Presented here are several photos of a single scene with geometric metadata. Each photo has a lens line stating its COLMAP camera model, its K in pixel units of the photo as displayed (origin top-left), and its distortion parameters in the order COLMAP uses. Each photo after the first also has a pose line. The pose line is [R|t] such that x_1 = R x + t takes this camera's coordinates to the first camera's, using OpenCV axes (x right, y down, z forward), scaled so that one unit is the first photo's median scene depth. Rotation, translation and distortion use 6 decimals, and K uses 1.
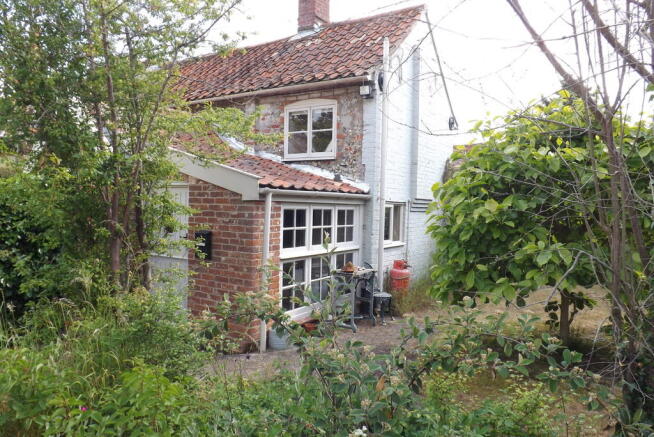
lens RADIAL K [[480.1, 0, 326.9], [0, 480.1, 218.3], [0, 0, 1]] dist [-0.001817, -0.000448]
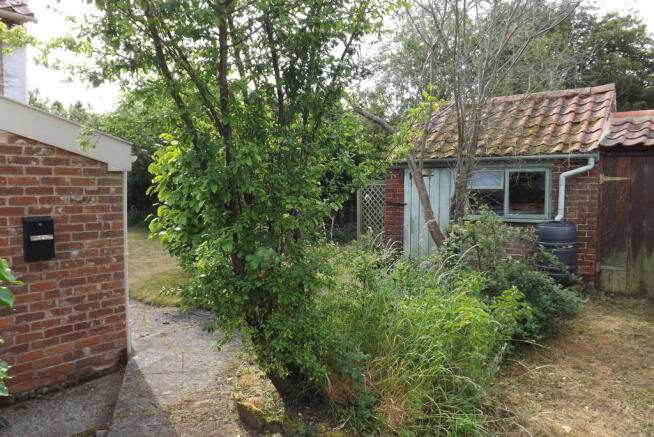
lens RADIAL K [[480.1, 0, 326.8], [0, 480.1, 218.2], [0, 0, 1]] dist [-0.001817, -0.000448]
pose [[0.065240, -0.080407, 0.994625, -0.902642], [0.030947, 0.996432, 0.078523, -0.011492], [-0.997390, 0.025658, 0.067496, 0.583086]]
